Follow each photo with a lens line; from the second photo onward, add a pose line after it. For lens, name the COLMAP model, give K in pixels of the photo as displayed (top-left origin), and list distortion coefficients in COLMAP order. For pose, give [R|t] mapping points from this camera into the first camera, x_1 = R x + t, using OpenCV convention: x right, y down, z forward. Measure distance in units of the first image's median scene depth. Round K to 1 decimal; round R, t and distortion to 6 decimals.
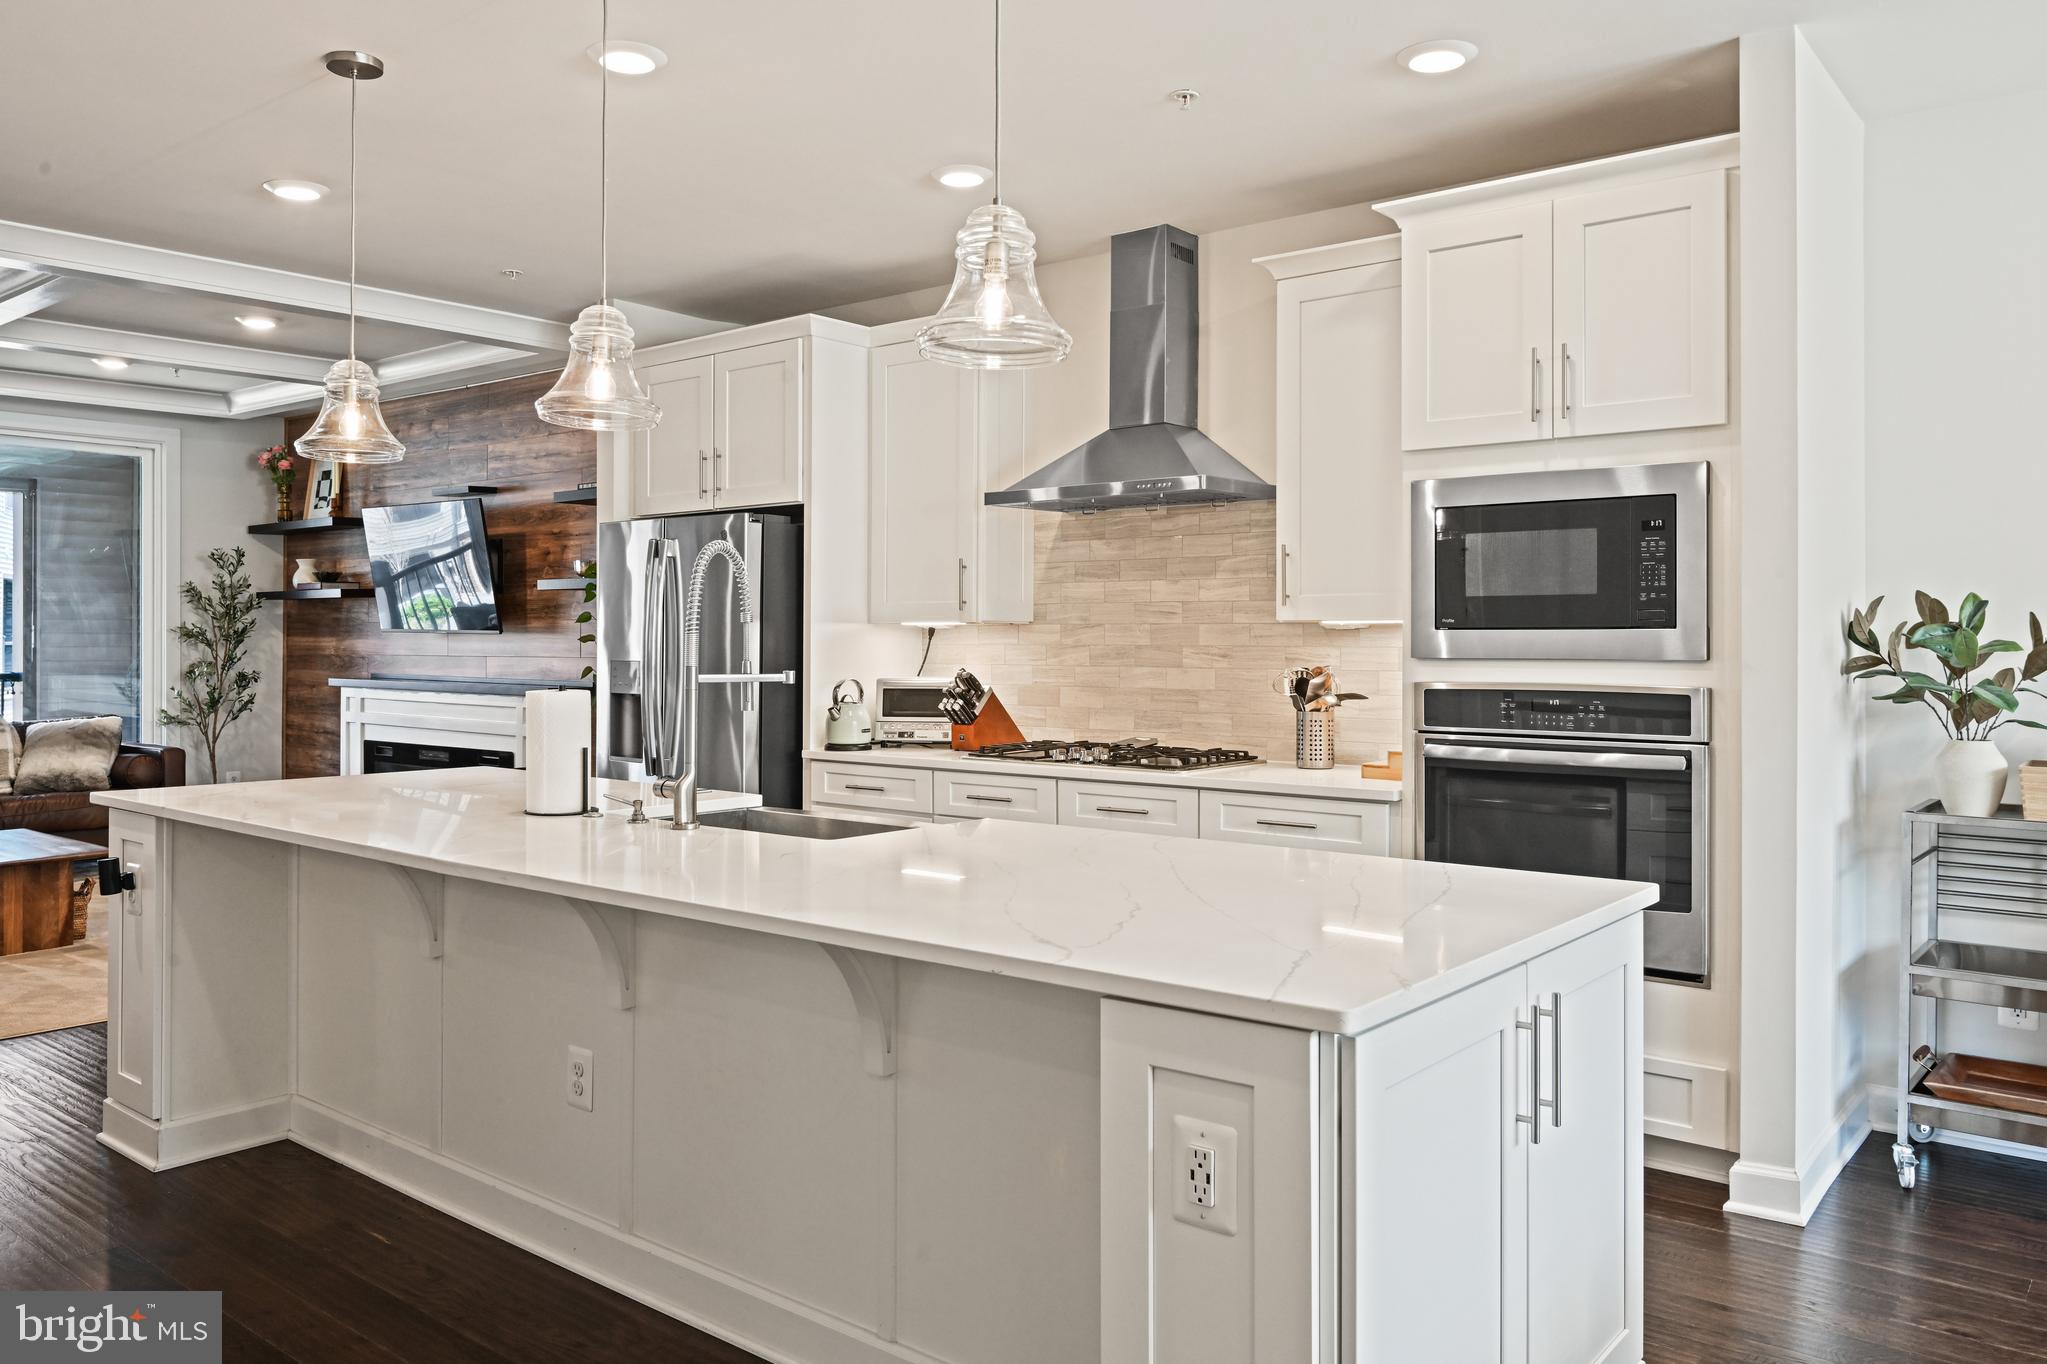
lens RADIAL K [[1507.1, 0, 1053.8], [0, 1507.1, 638.1], [0, 0, 1]] dist [-0.016207, -0.014074]
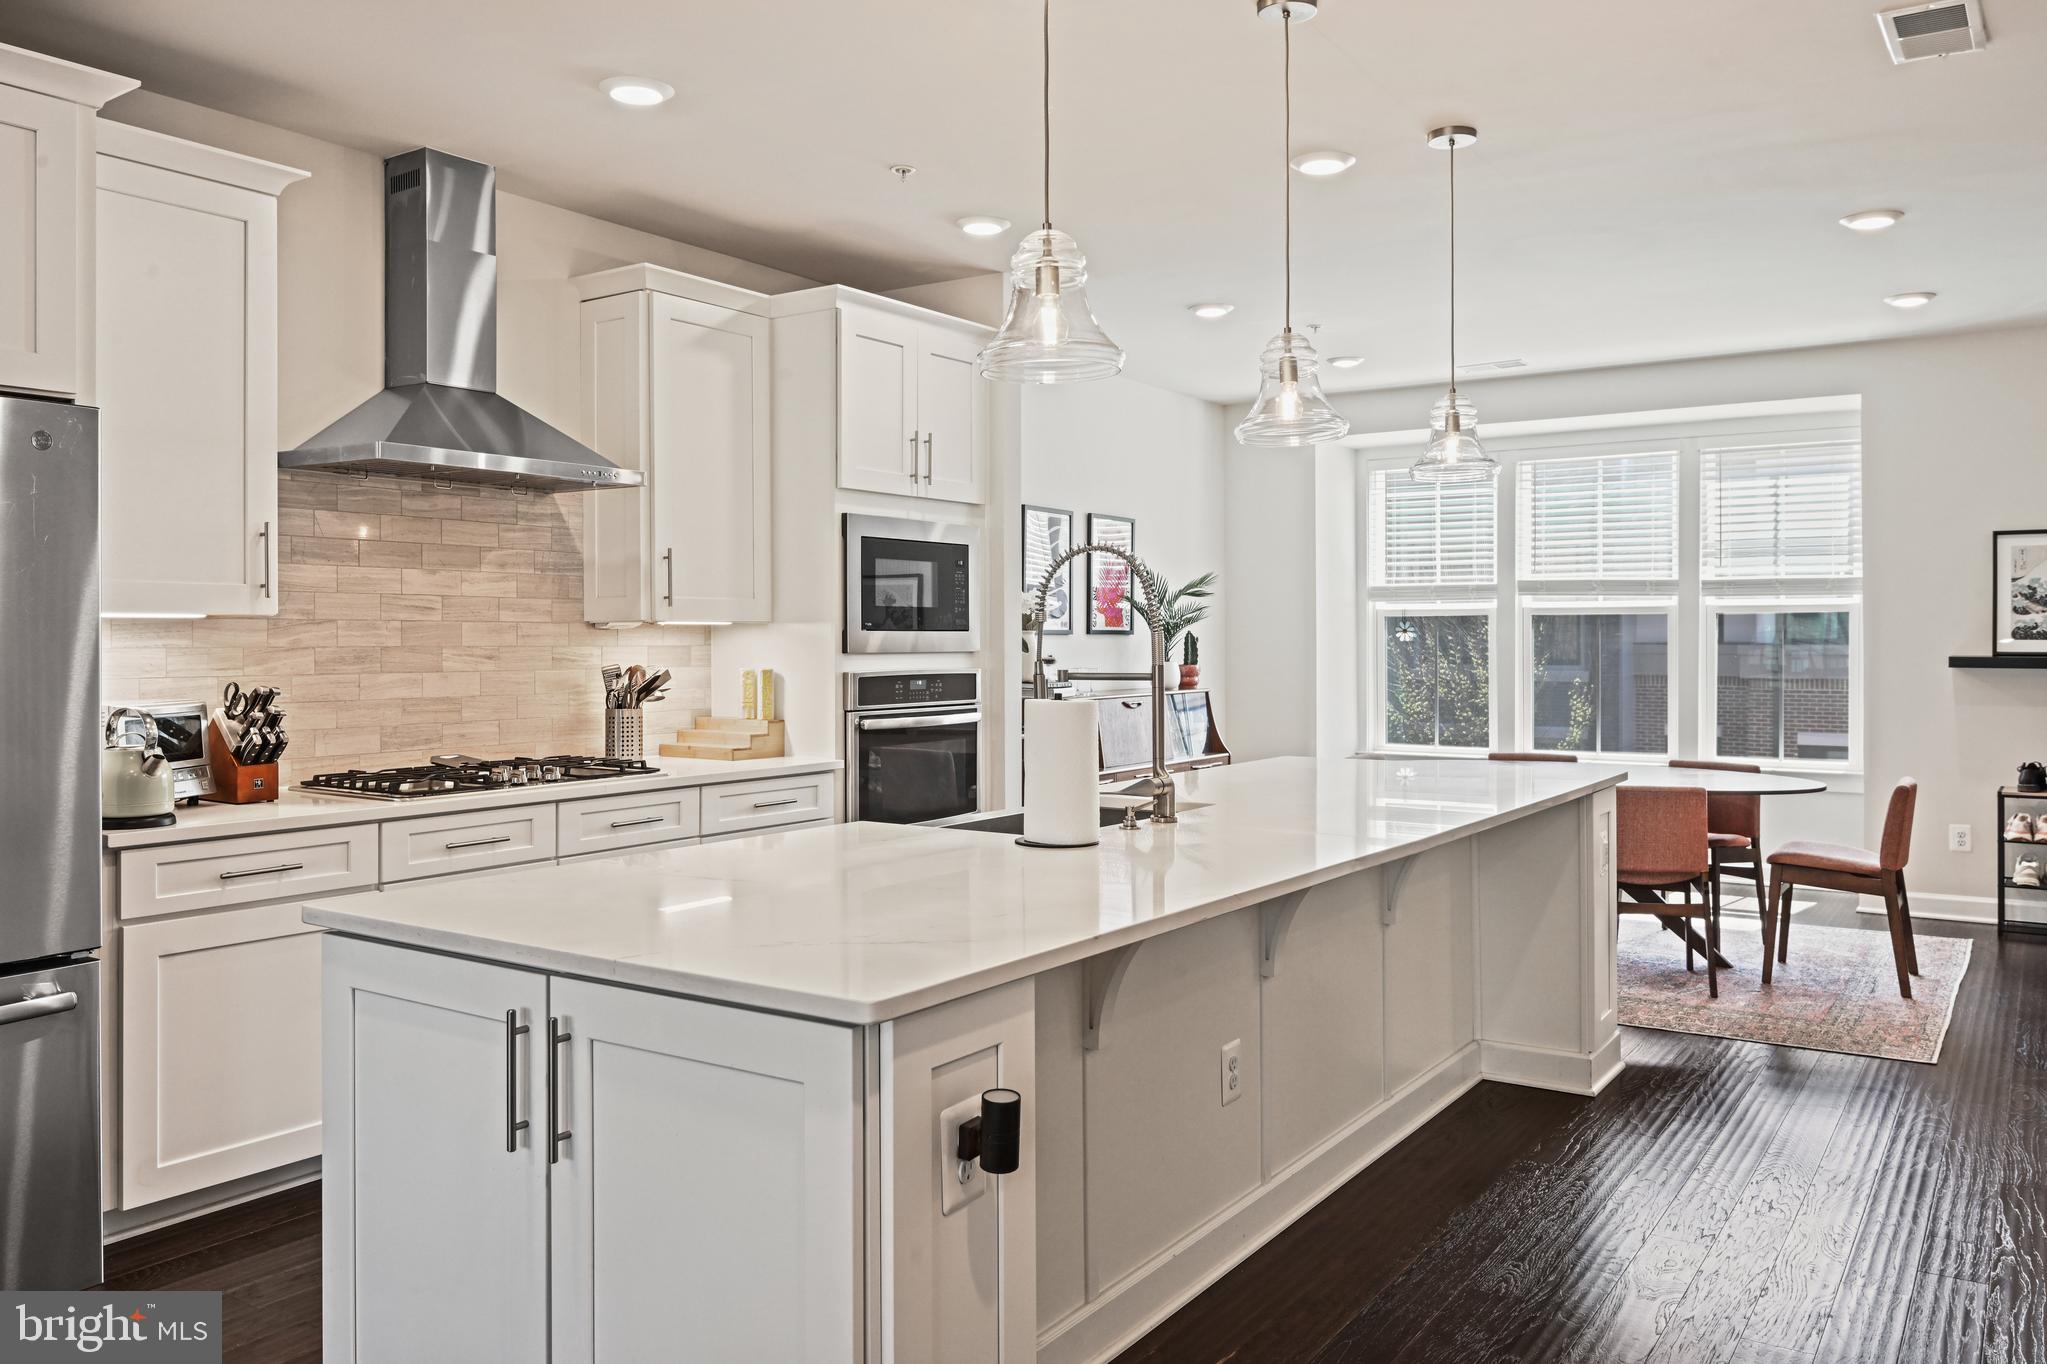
lens RADIAL K [[1507.1, 0, 1015.4], [0, 1507.1, 642.5], [0, 0, 1]] dist [-0.016207, -0.014074]
pose [[-0.058186, -0.004863, 0.998294, -0.526867], [-0.001727, 0.999987, 0.004770, -0.001320], [-0.998304, -0.001447, -0.058194, 0.479785]]
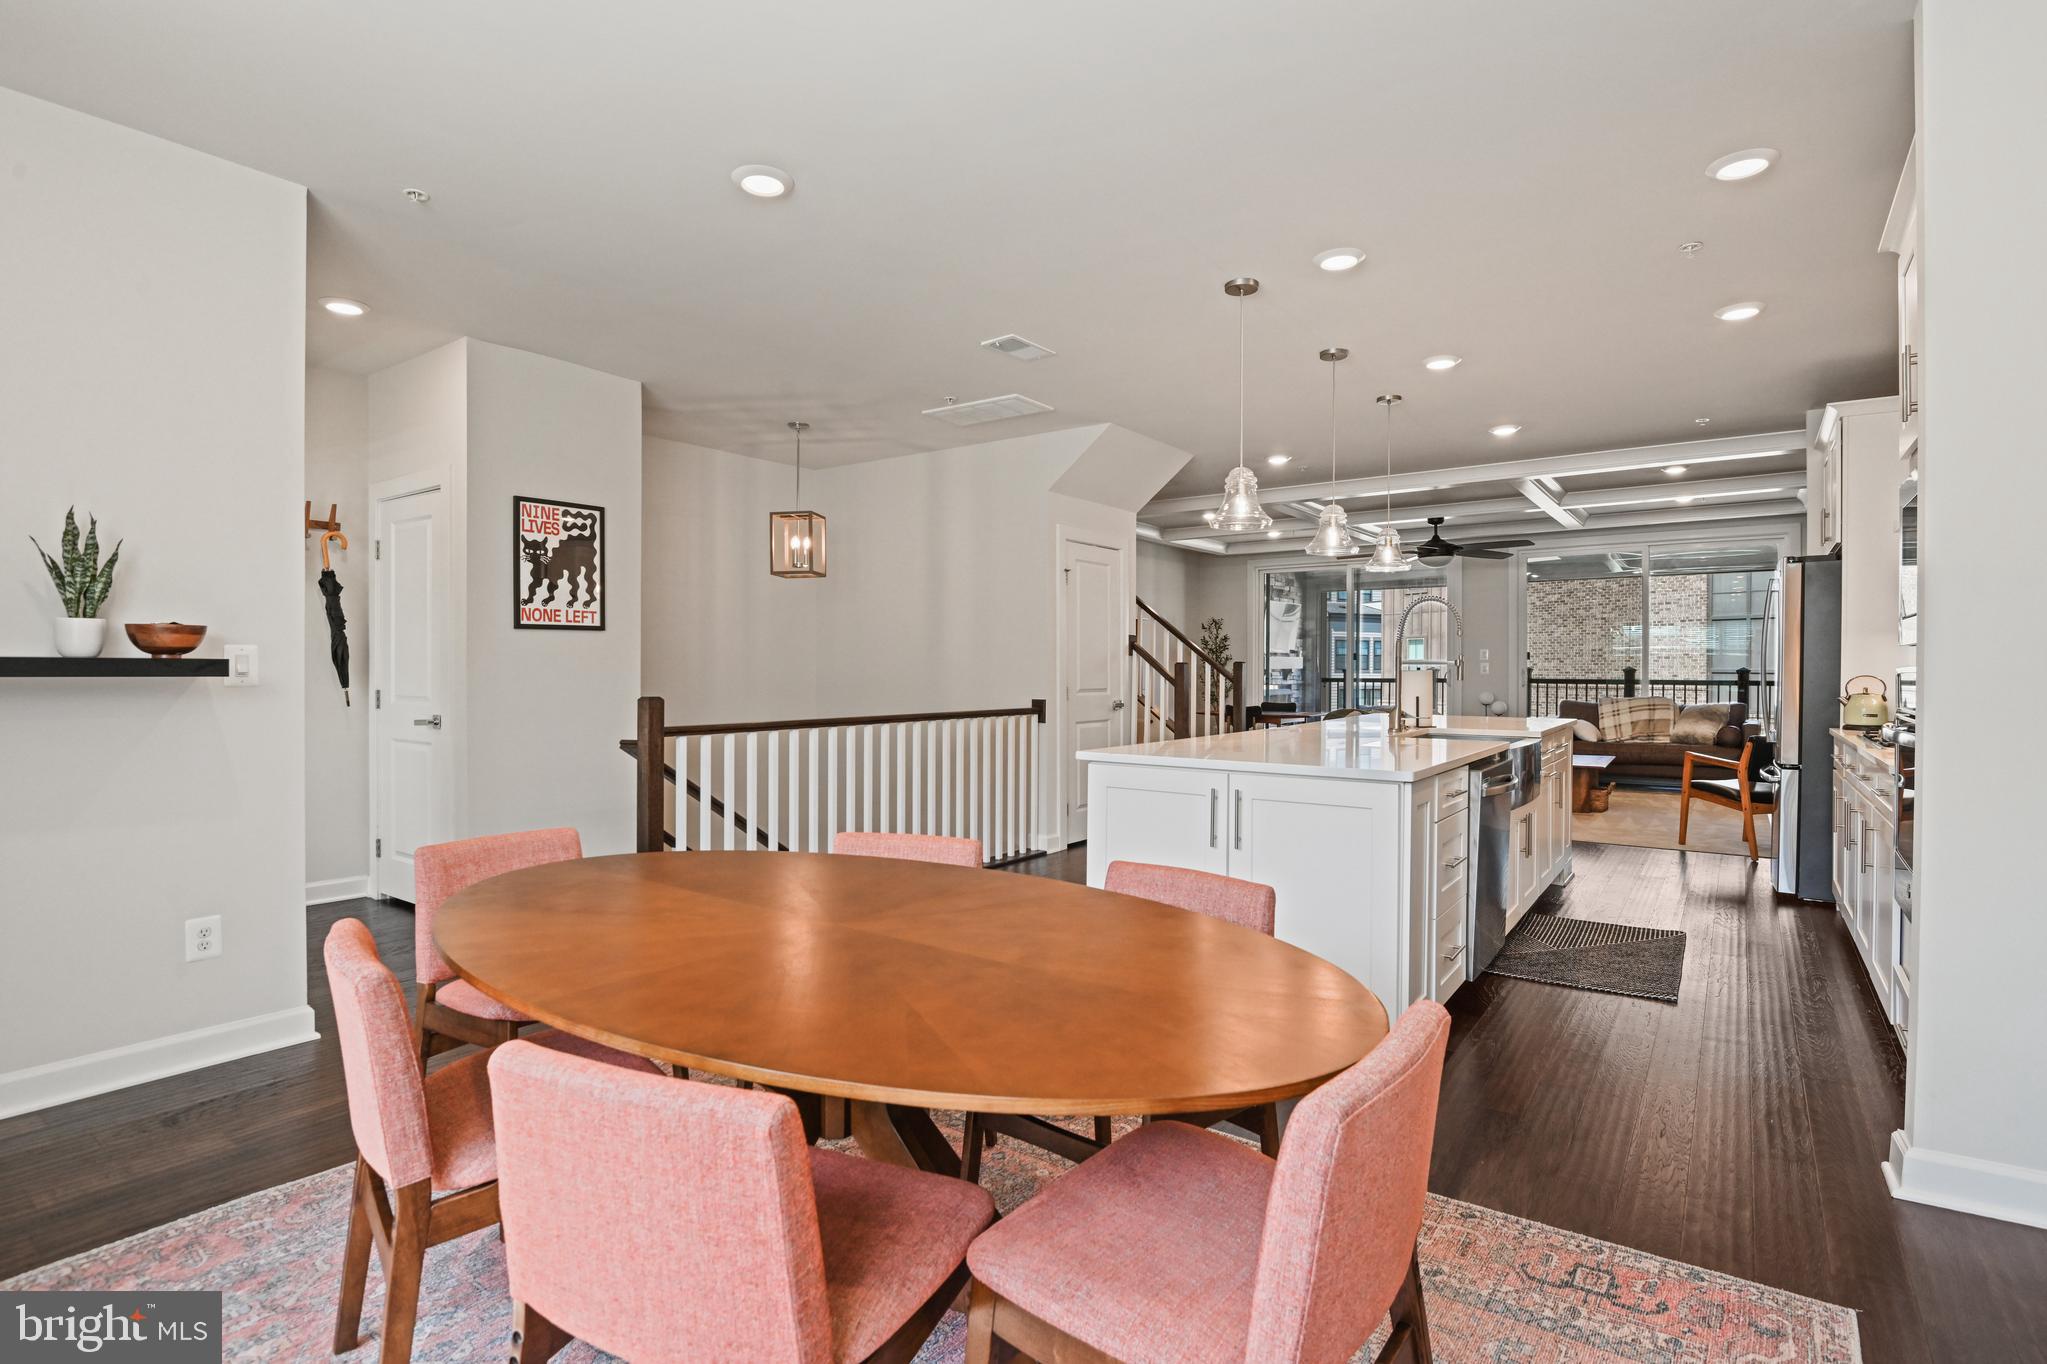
lens RADIAL K [[995.2, 0, 1031.9], [0, 995.2, 676.2], [0, 0, 1]] dist [-0.003411, -0.000214]
pose [[0.044456, 0.005180, -0.998998, 0.476976], [0.002147, 0.999984, 0.005281, 0.014738], [0.999009, -0.002380, 0.044444, 0.175606]]
